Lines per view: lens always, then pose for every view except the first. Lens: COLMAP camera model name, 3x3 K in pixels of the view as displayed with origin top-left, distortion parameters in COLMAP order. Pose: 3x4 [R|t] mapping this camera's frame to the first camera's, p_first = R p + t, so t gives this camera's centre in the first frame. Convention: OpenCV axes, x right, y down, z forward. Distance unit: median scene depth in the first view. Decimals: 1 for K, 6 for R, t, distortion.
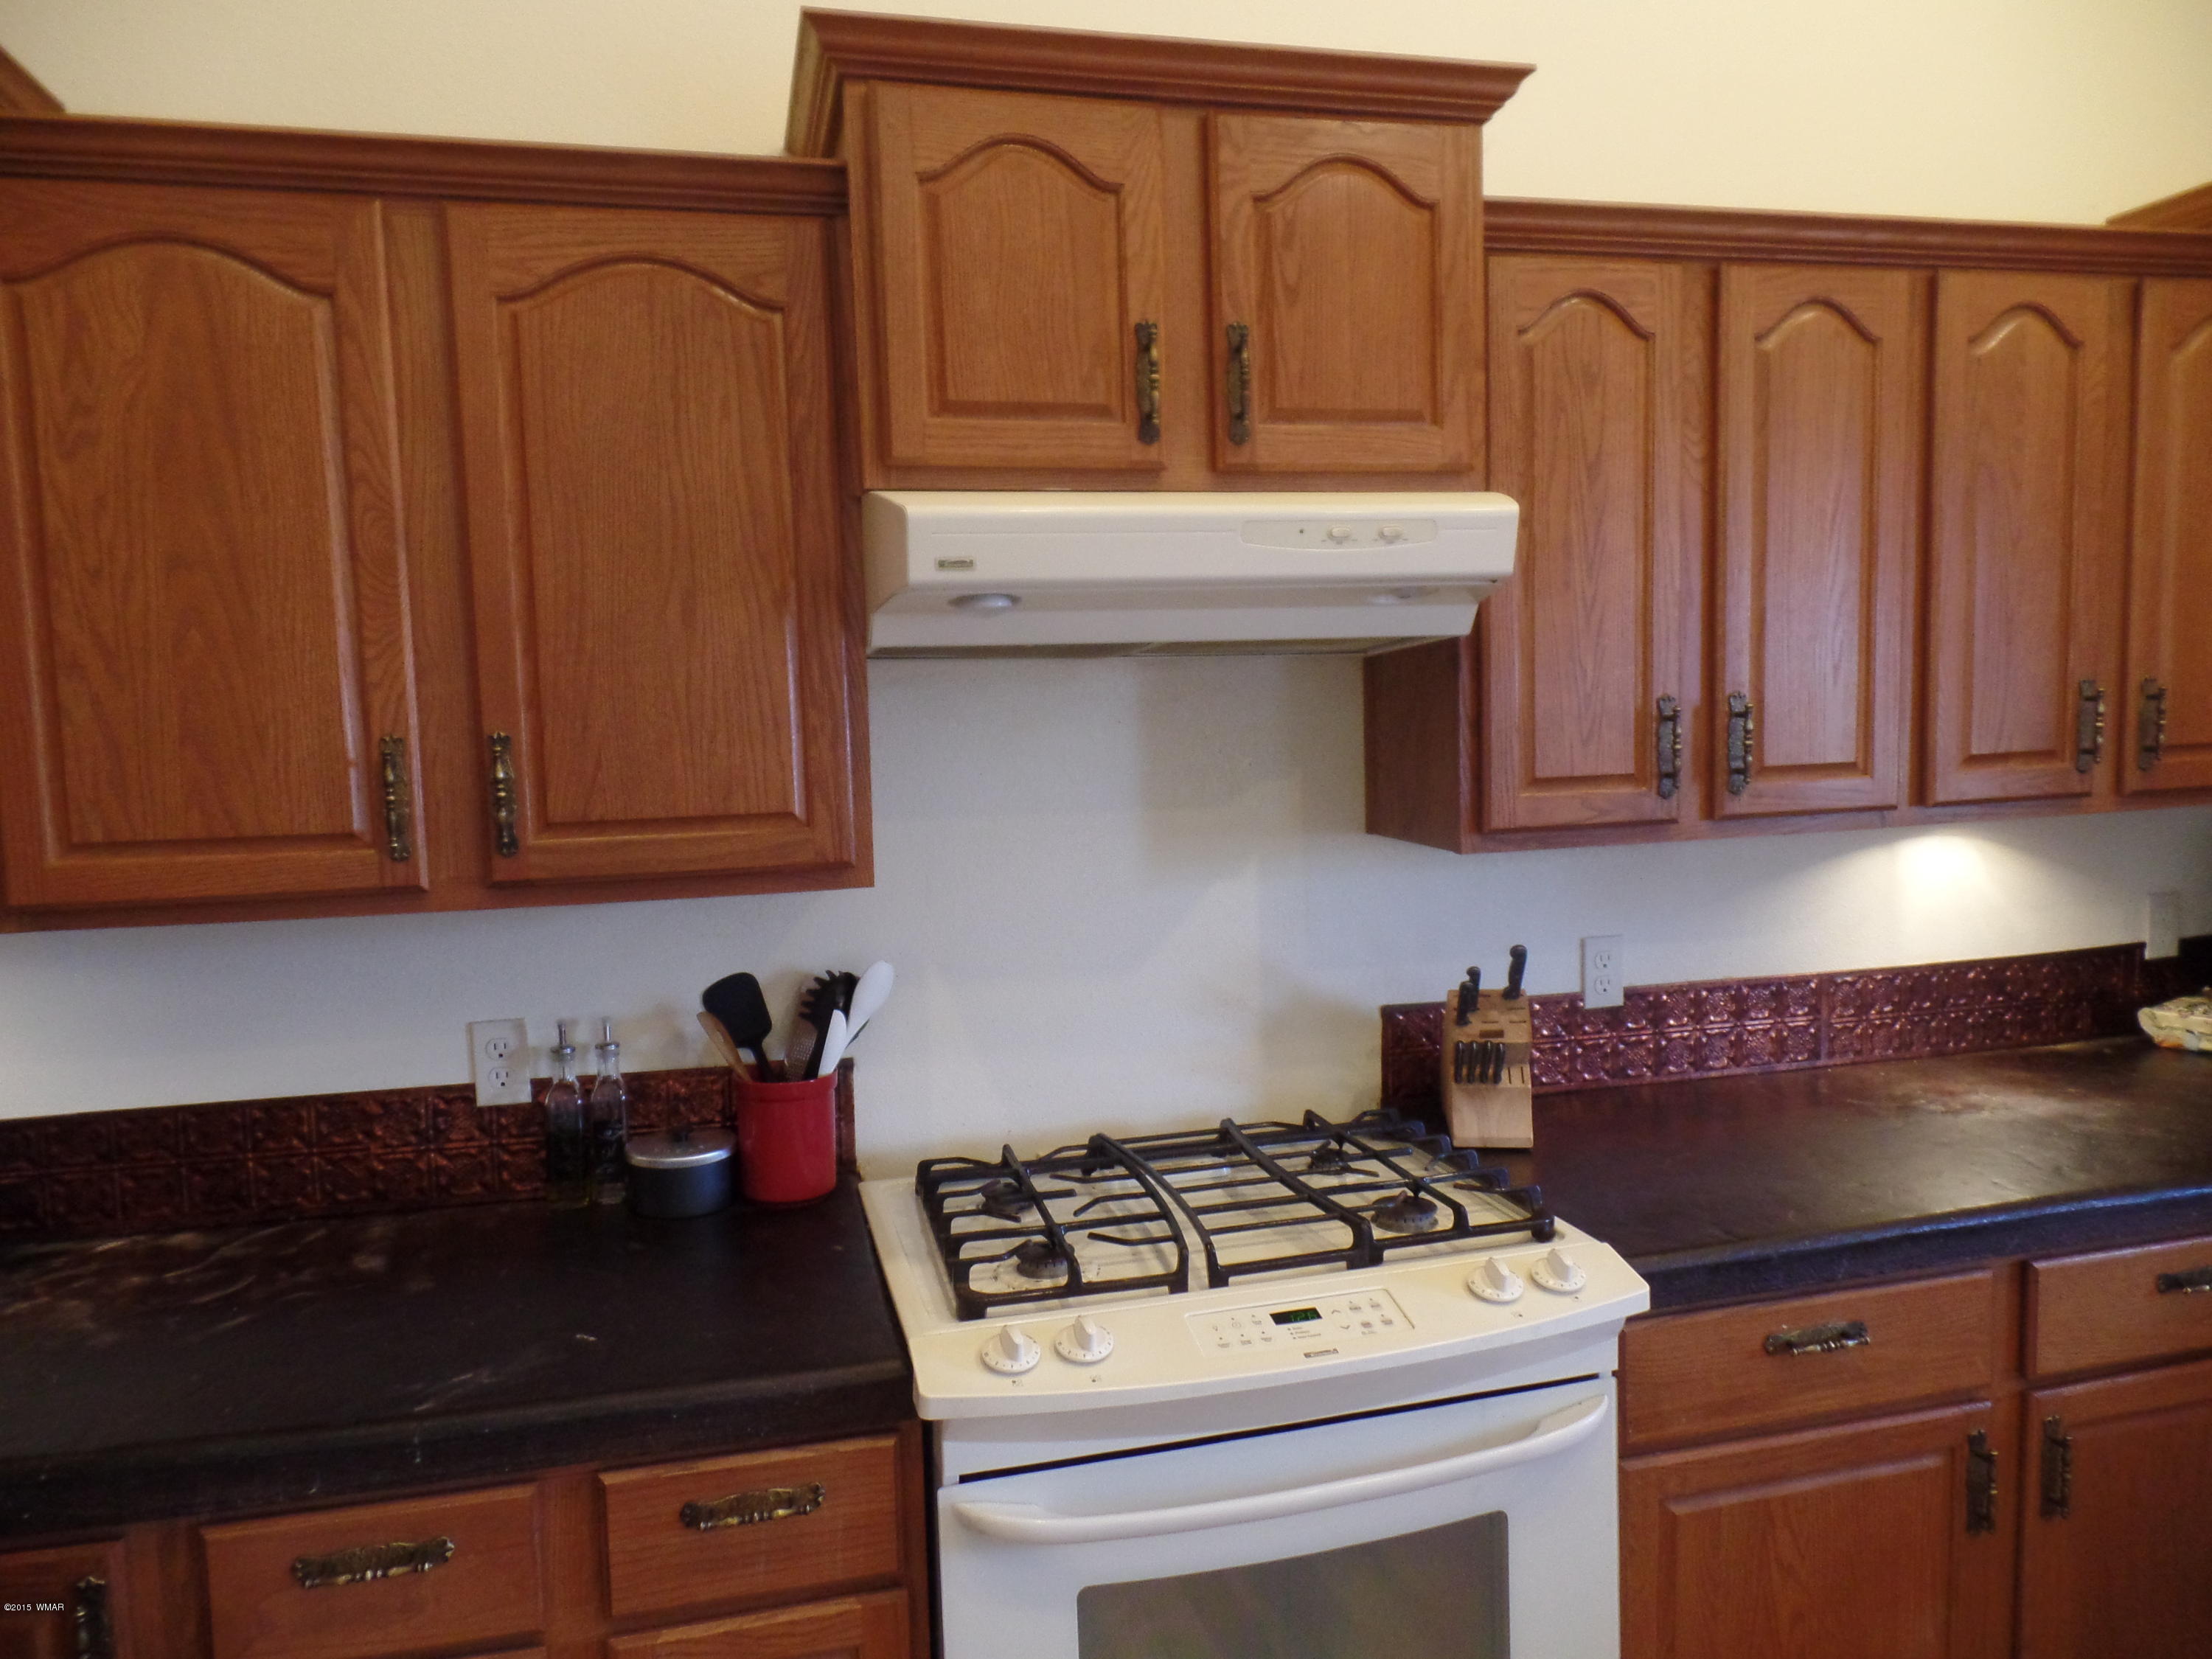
lens RADIAL K [[1525.9, 0, 1121.1], [0, 1525.9, 834.0], [0, 0, 1]] dist [0.003020, 0.003090]
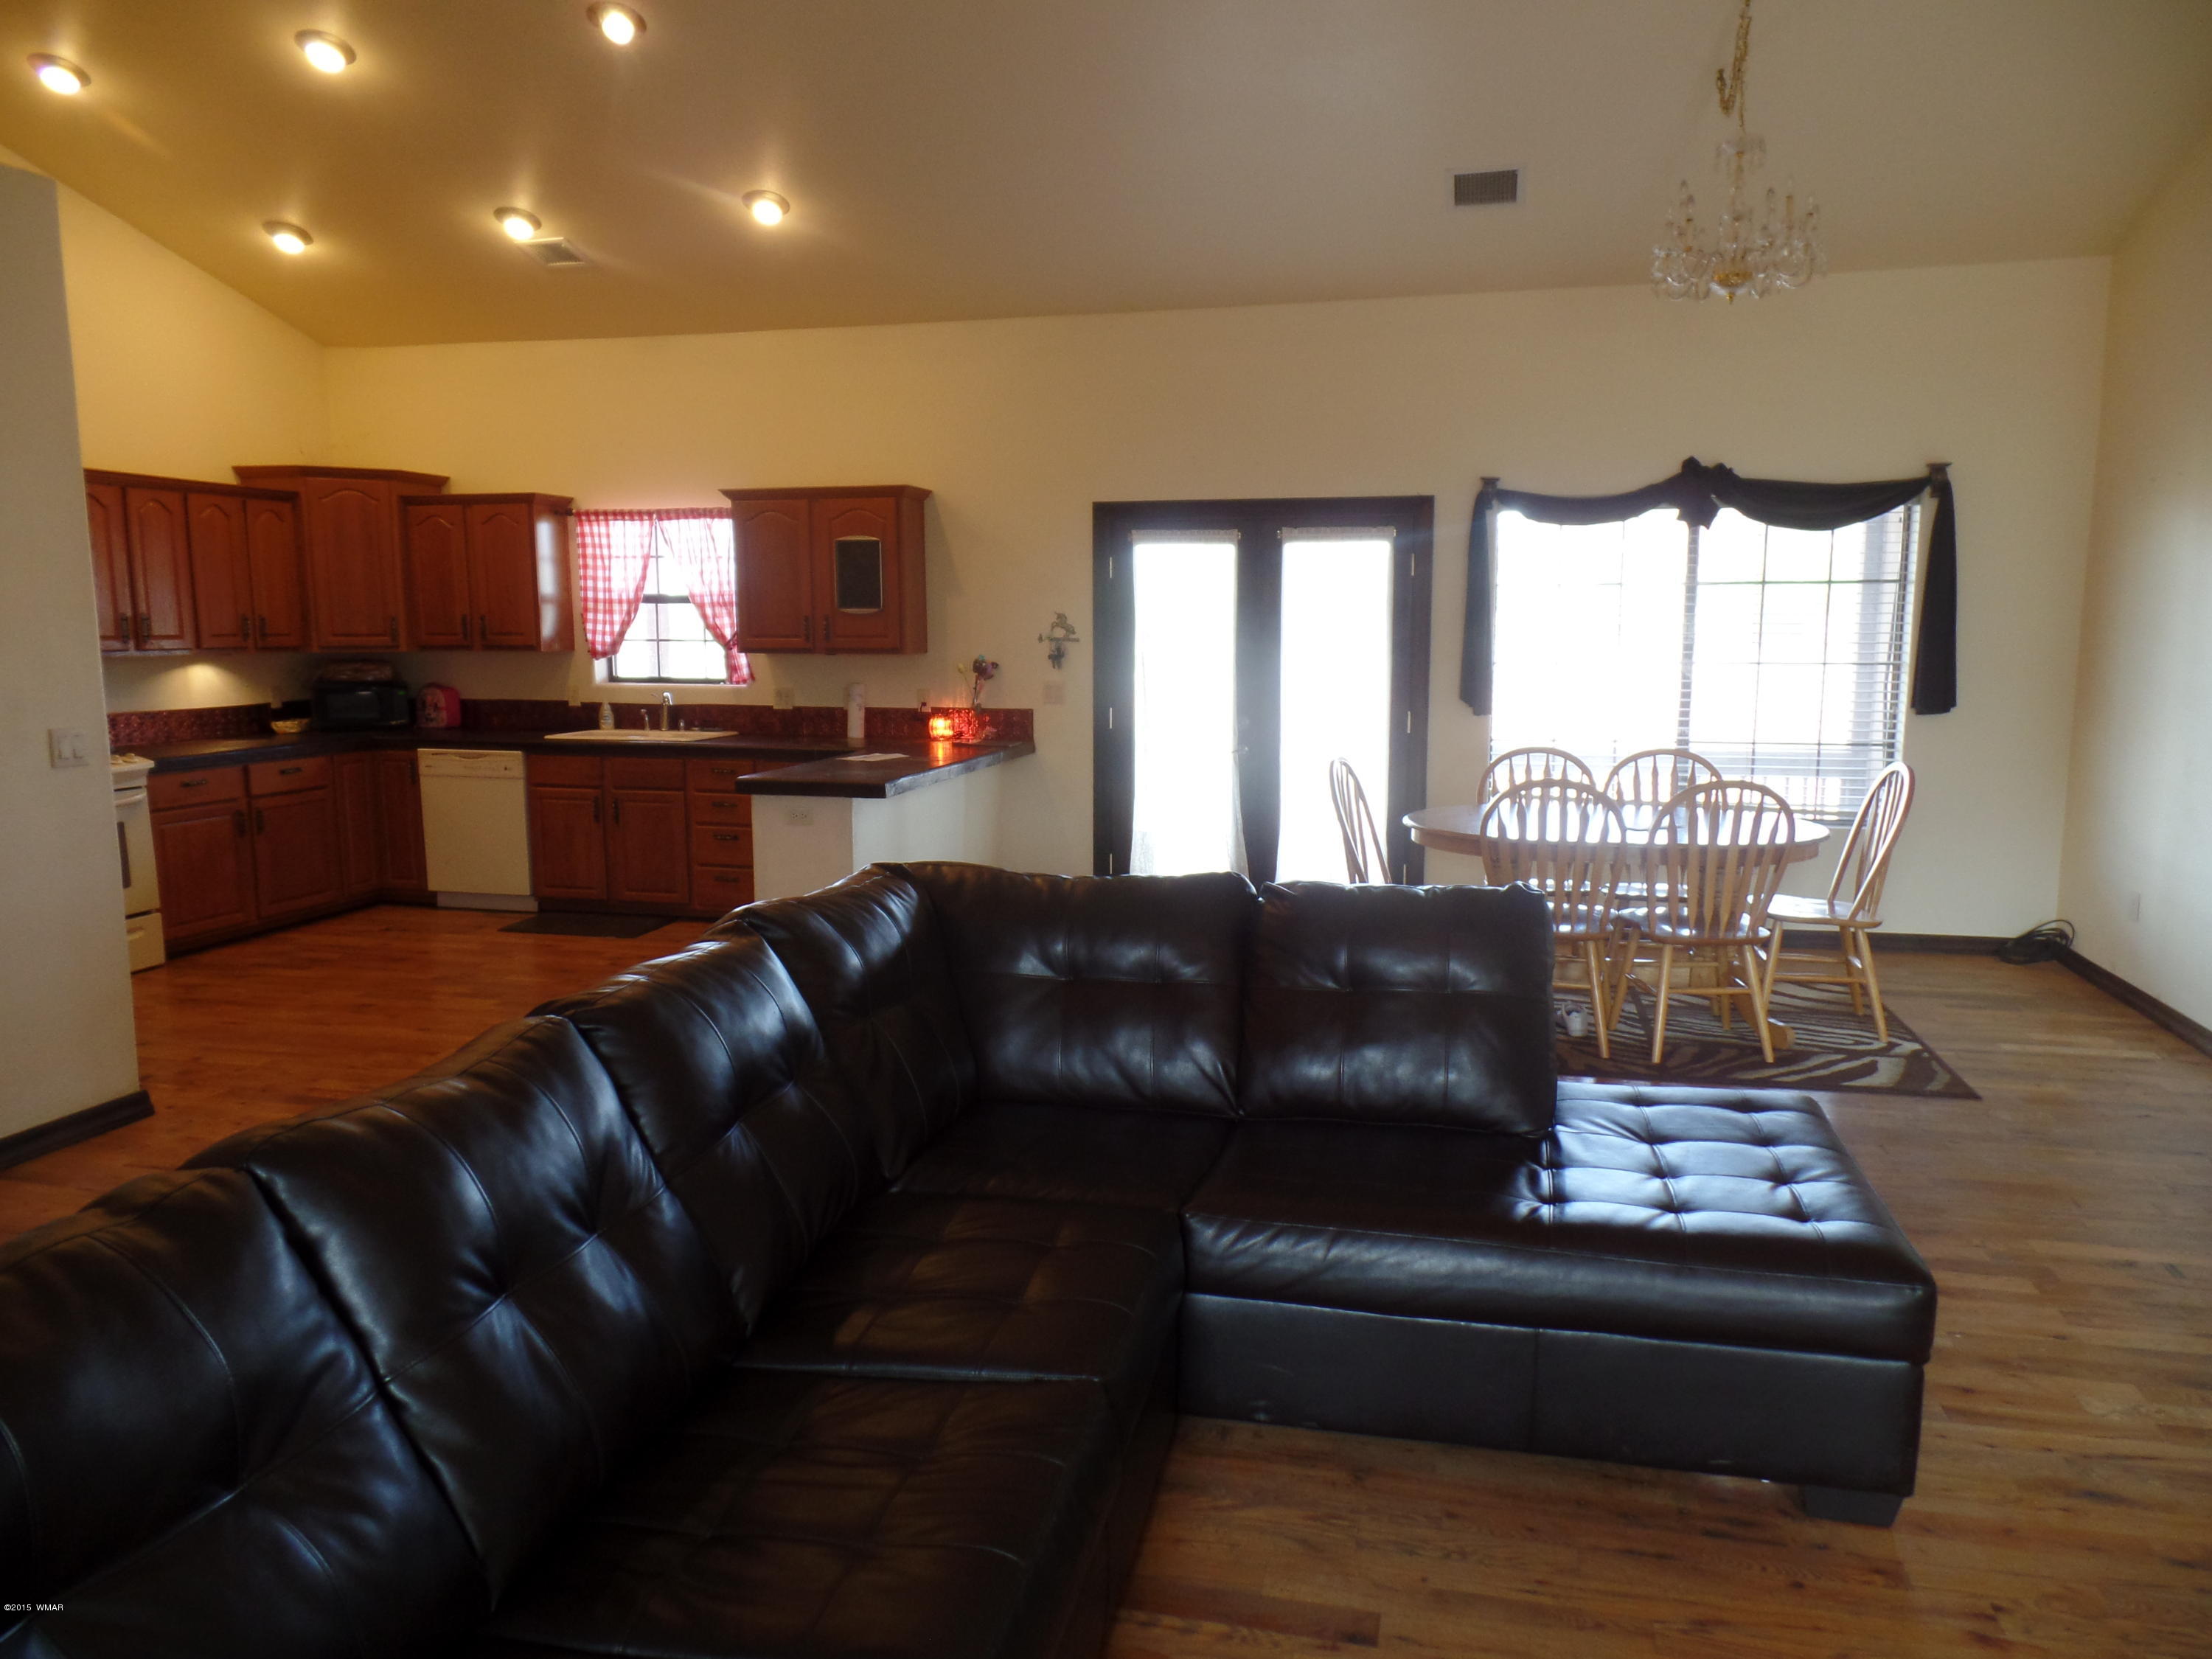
lens RADIAL K [[1525.9, 0, 1112.3], [0, 1525.9, 847.6], [0, 0, 1]] dist [0.003020, 0.003090]
pose [[0.469739, -0.101553, 0.876945, -1.862101], [0.070608, 0.994501, 0.077345, 0.361693], [-0.879977, 0.025587, 0.474327, -2.868230]]
